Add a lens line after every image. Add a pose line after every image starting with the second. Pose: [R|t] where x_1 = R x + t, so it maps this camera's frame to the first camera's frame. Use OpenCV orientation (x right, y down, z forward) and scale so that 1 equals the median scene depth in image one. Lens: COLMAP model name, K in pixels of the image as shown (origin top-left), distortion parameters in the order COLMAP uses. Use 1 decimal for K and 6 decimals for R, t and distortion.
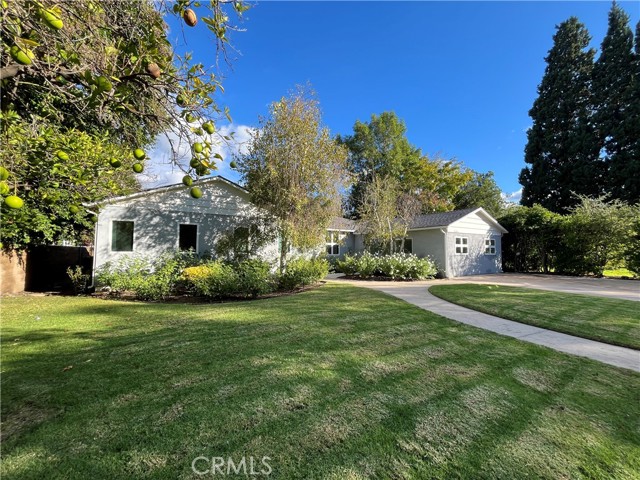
lens RADIAL K [[257.5, 0, 323.7], [0, 257.5, 240.8], [0, 0, 1]] dist [0.001354, -0.001235]
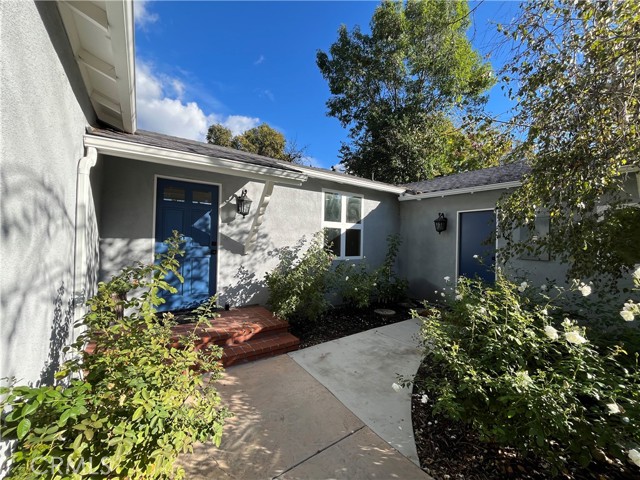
lens RADIAL K [[257.5, 0, 319.5], [0, 257.5, 238.6], [0, 0, 1]] dist [0.001354, -0.001235]
pose [[0.999953, 0.009705, -0.000090, 0.004188], [-0.009700, 0.999695, 0.022726, 0.033681], [0.000311, -0.022724, 0.999742, 1.009341]]
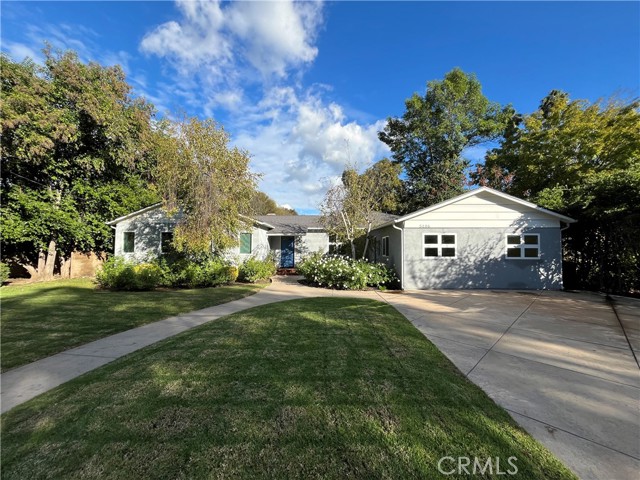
lens RADIAL K [[257.5, 0, 318.0], [0, 257.5, 243.4], [0, 0, 1]] dist [0.001354, -0.001235]
pose [[0.835100, -0.011322, -0.549982, 0.744704], [0.023257, 0.999621, 0.014735, -0.006145], [0.549607, -0.025096, 0.835046, 0.274326]]
